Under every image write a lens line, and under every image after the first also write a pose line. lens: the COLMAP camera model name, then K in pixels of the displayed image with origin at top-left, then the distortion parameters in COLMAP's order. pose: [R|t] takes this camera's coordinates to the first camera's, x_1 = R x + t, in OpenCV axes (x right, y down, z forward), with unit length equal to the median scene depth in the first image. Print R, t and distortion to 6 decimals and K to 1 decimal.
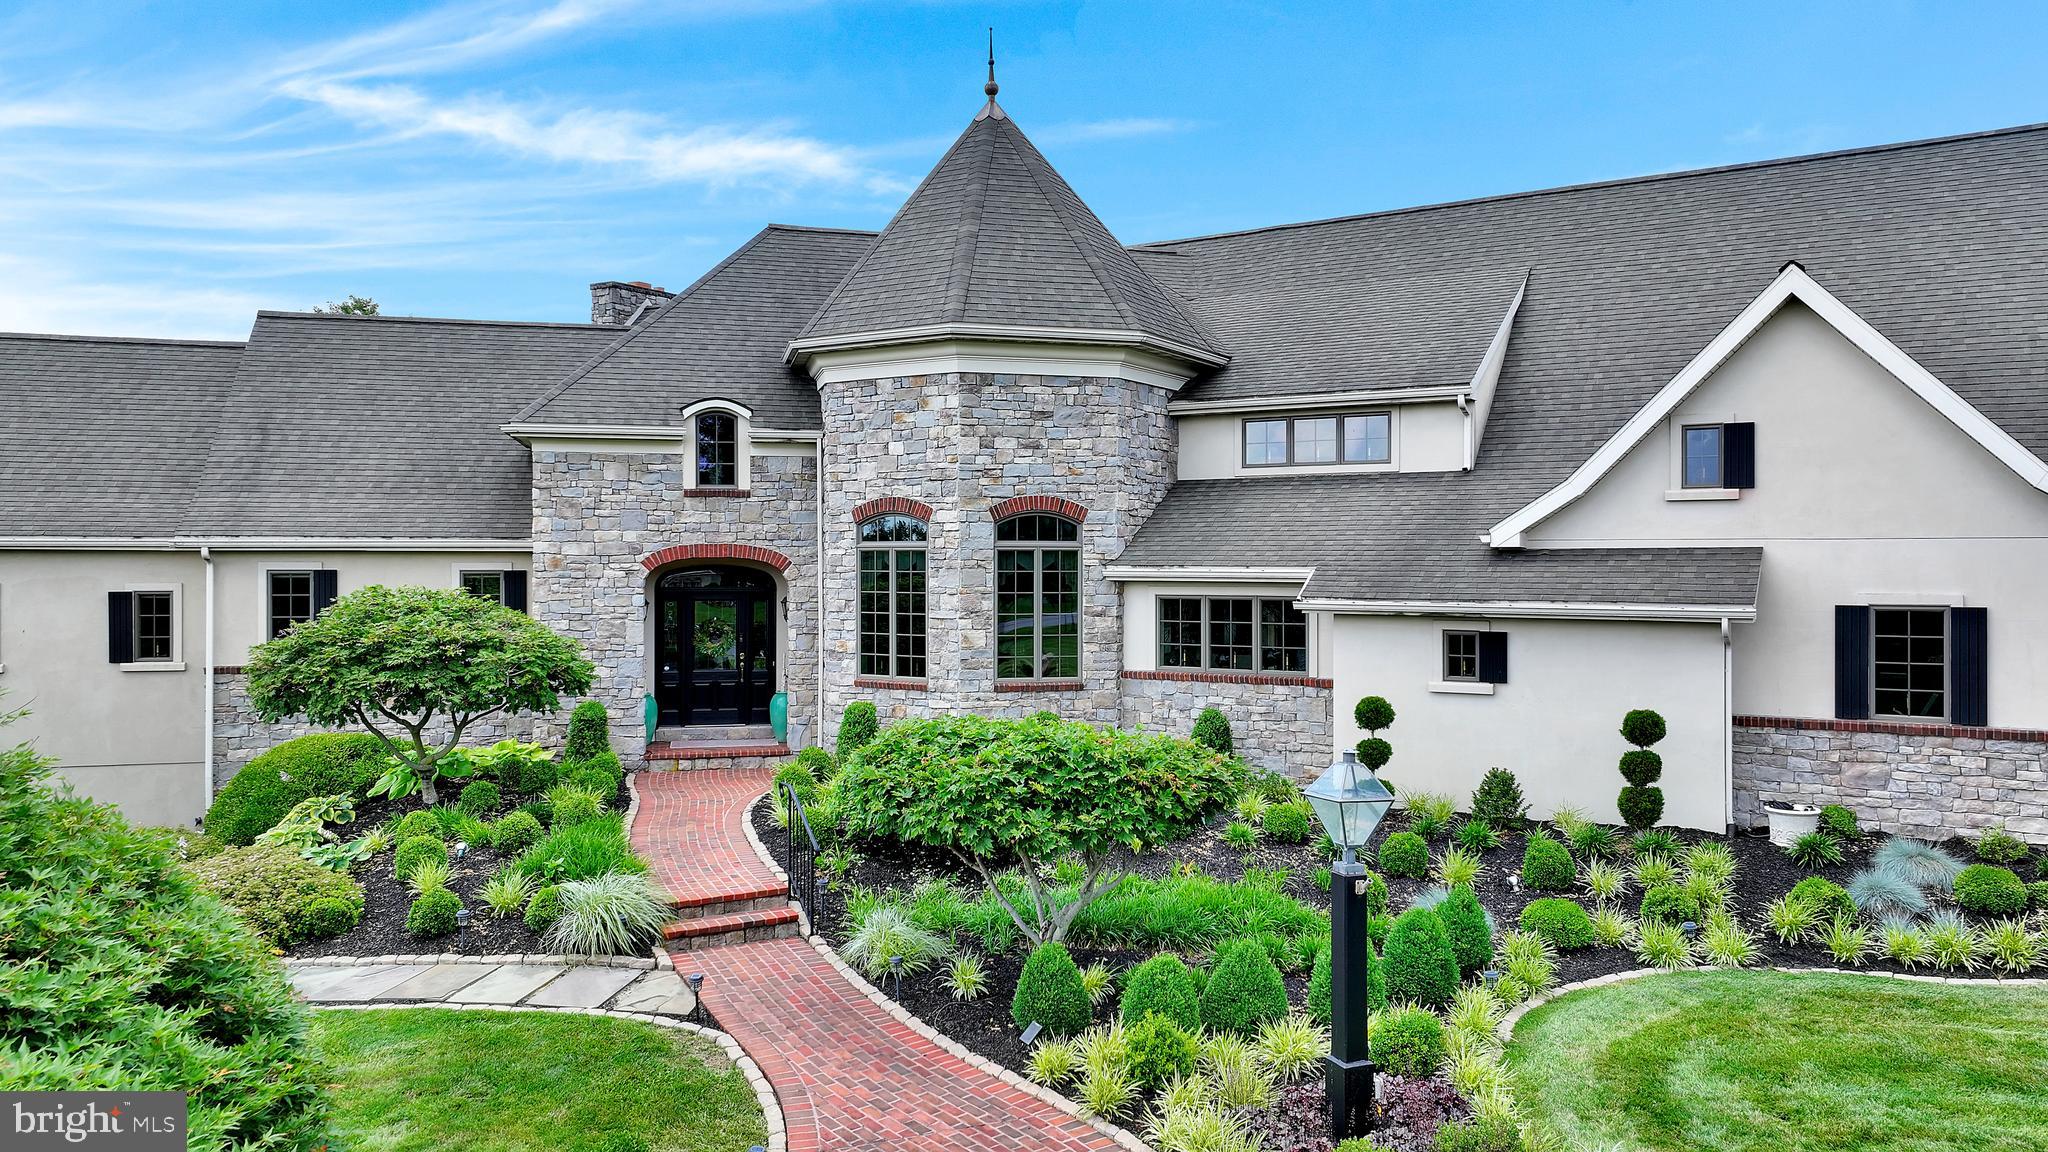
lens RADIAL K [[1446.9, 0, 1024.8], [0, 1446.9, 565.2], [0, 0, 1]] dist [0.002972, 0.001335]
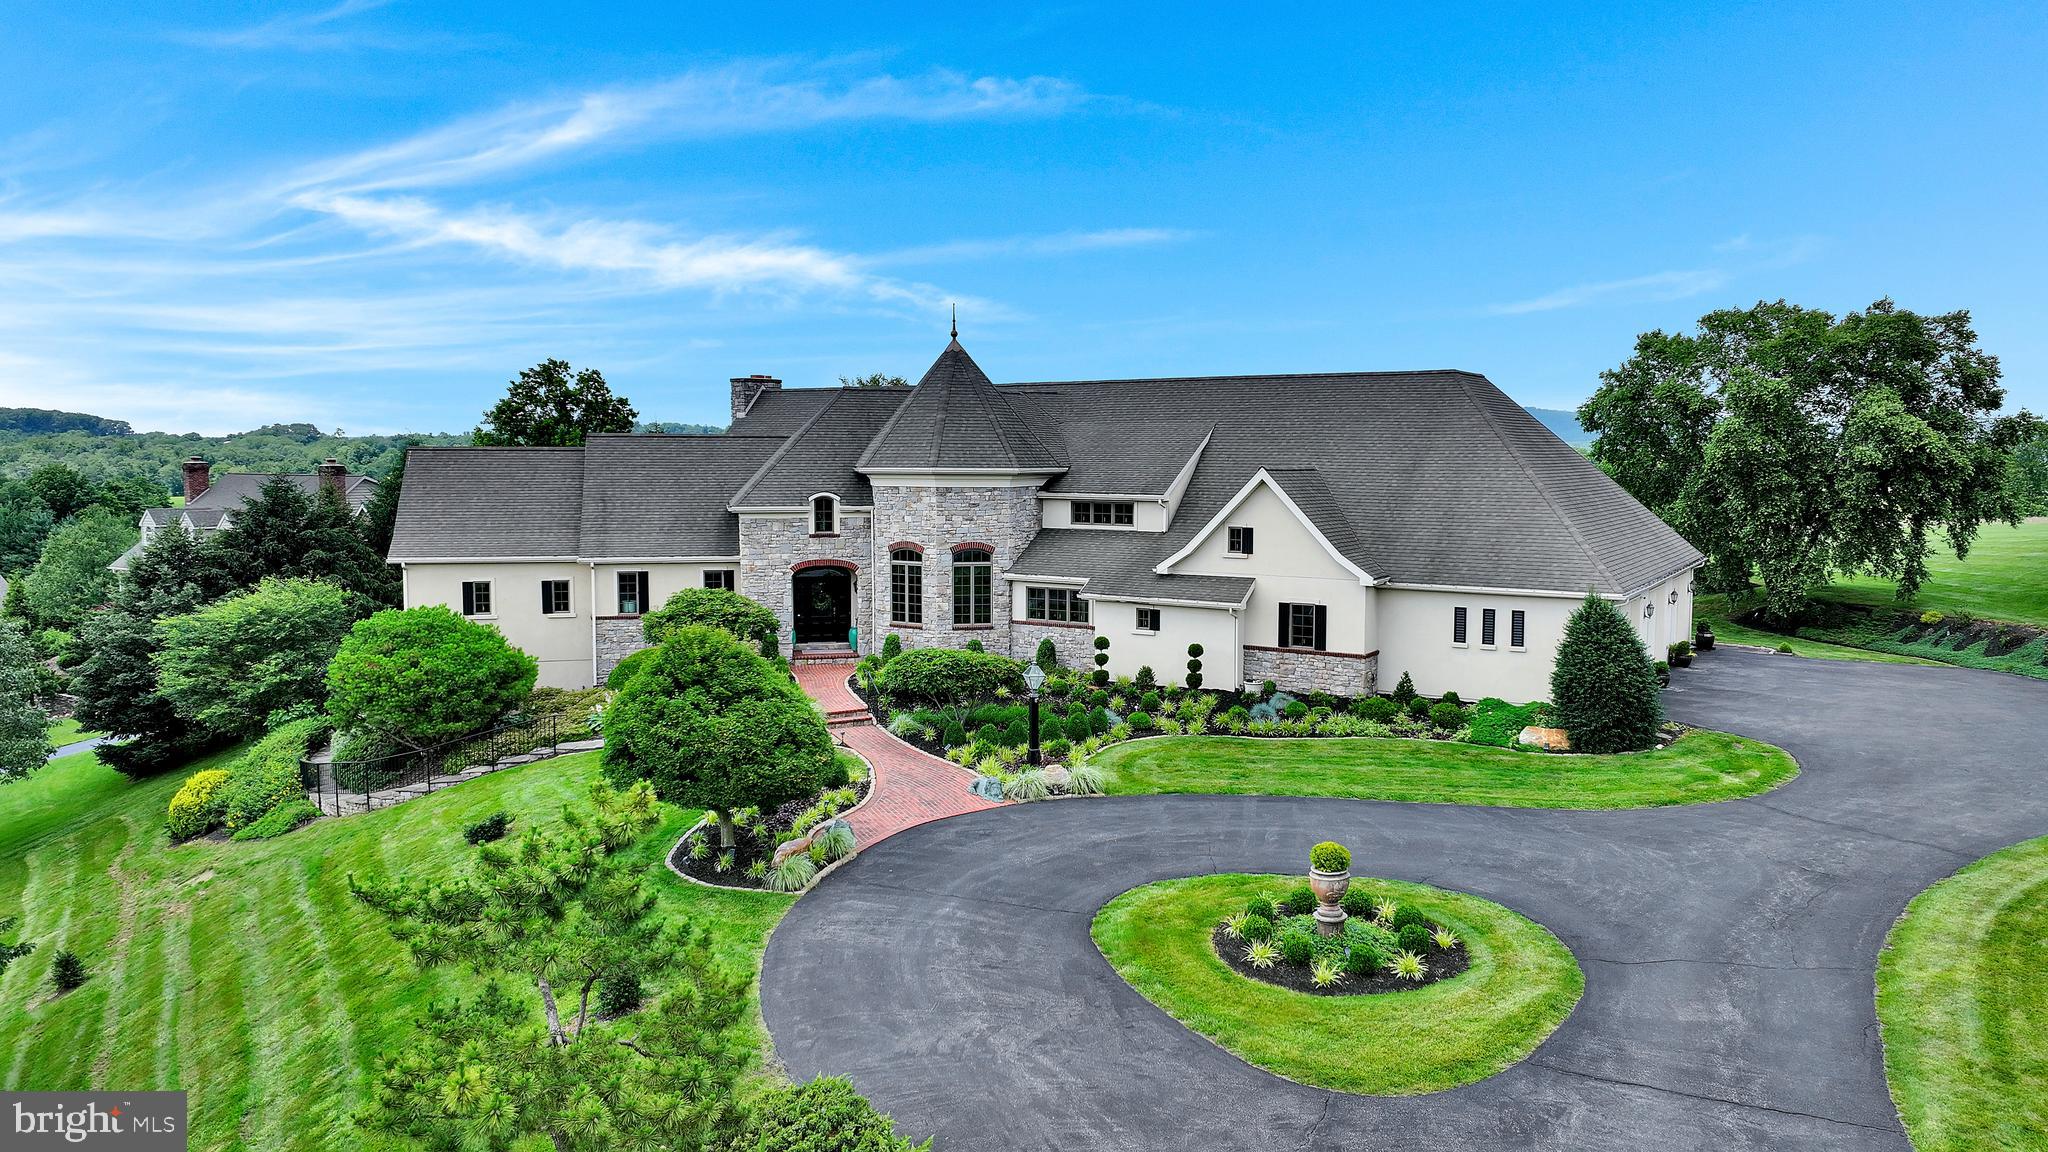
lens RADIAL K [[1446.9, 0, 1022.7], [0, 1446.9, 581.2], [0, 0, 1]] dist [0.002972, 0.001335]
pose [[0.999833, 0.002240, -0.018142, 0.126960], [-0.000620, 0.996046, 0.088833, -0.185086], [0.018269, -0.088807, 0.995881, -1.207399]]
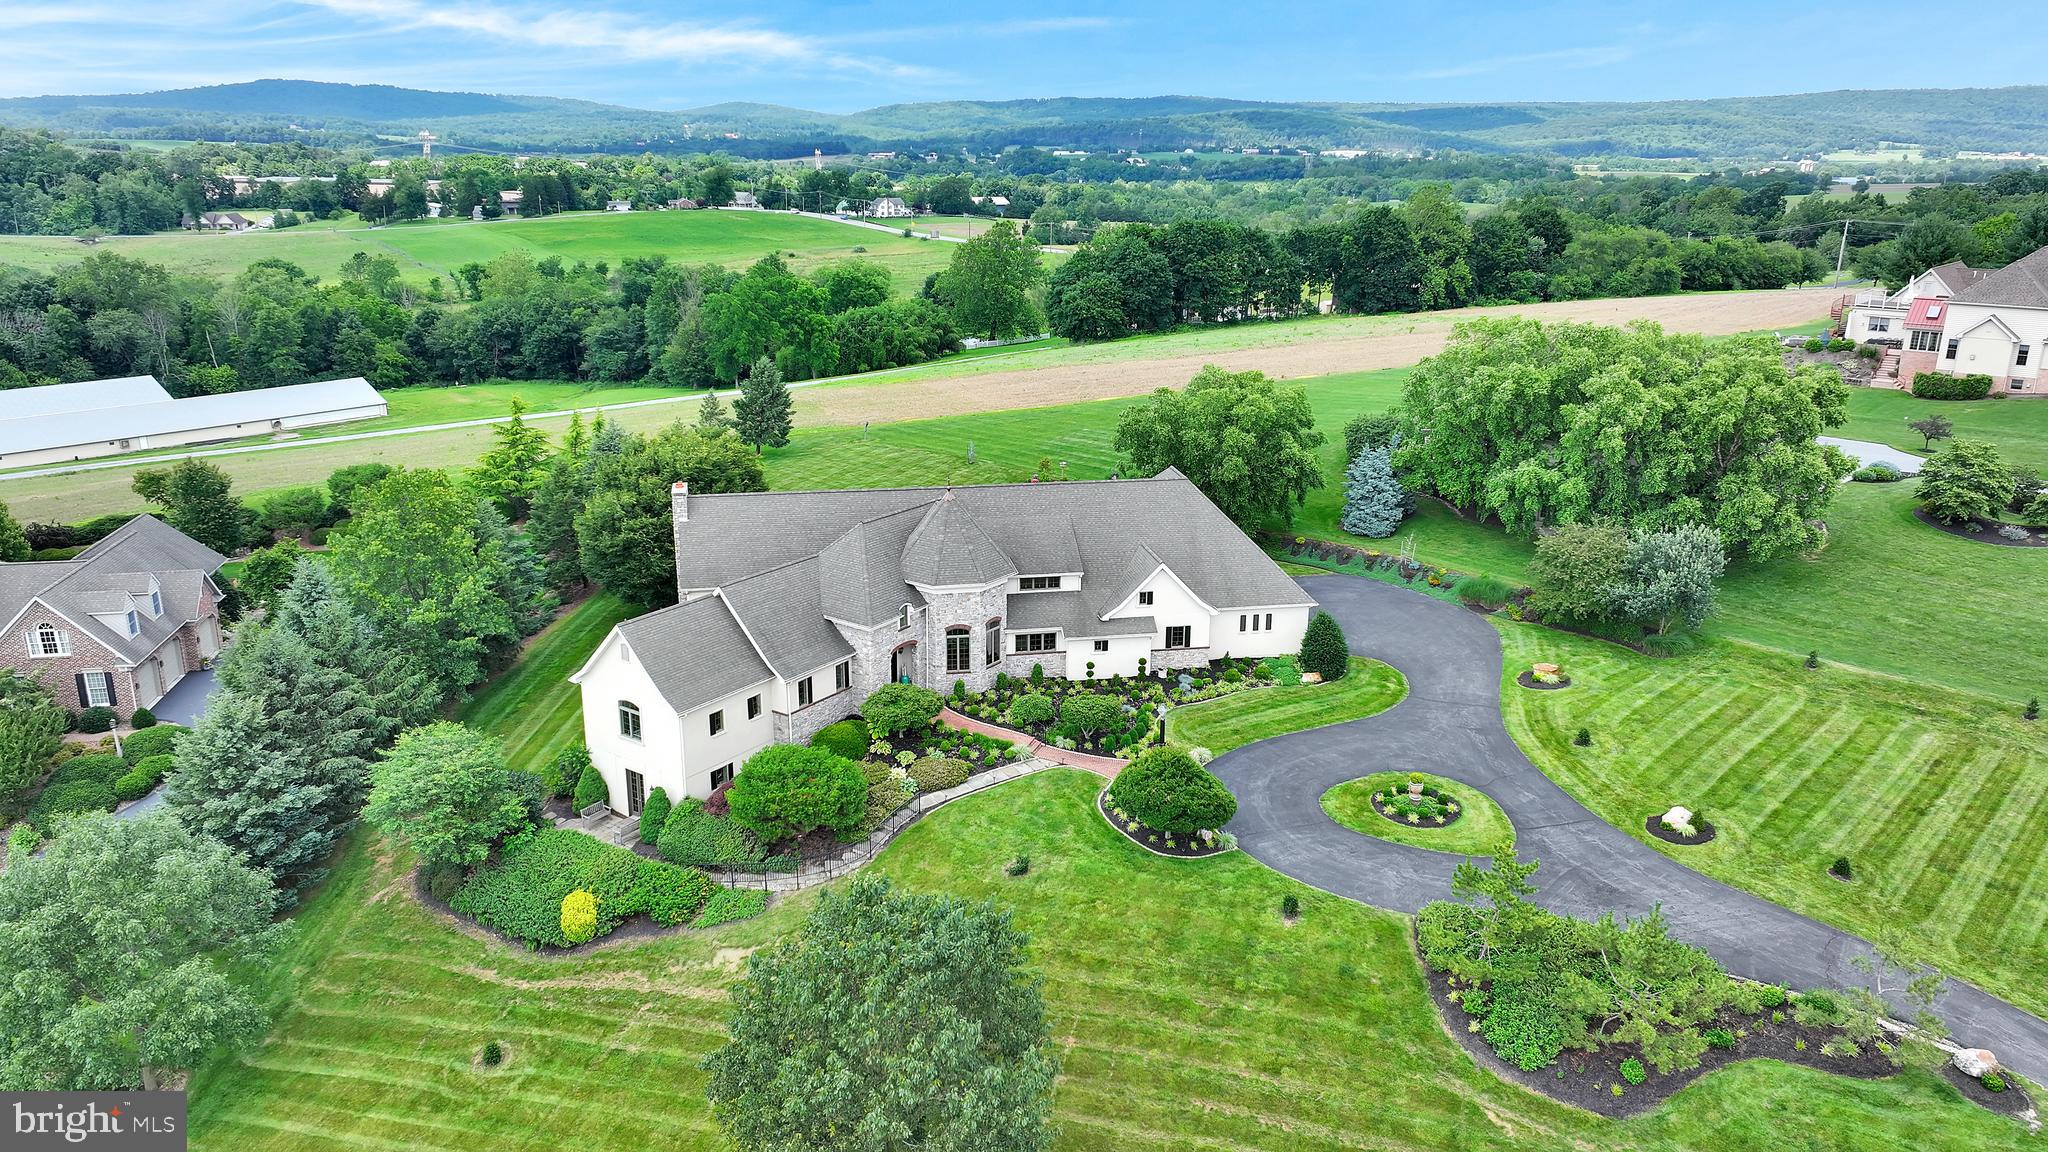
lens RADIAL K [[1446.9, 0, 1031.5], [0, 1446.9, 577.9], [0, 0, 1]] dist [0.002972, 0.001335]
pose [[0.748130, -0.192695, 0.634957, -2.294663], [-0.004133, 0.955534, 0.294852, -1.260484], [-0.663539, -0.223212, 0.714067, -1.734887]]
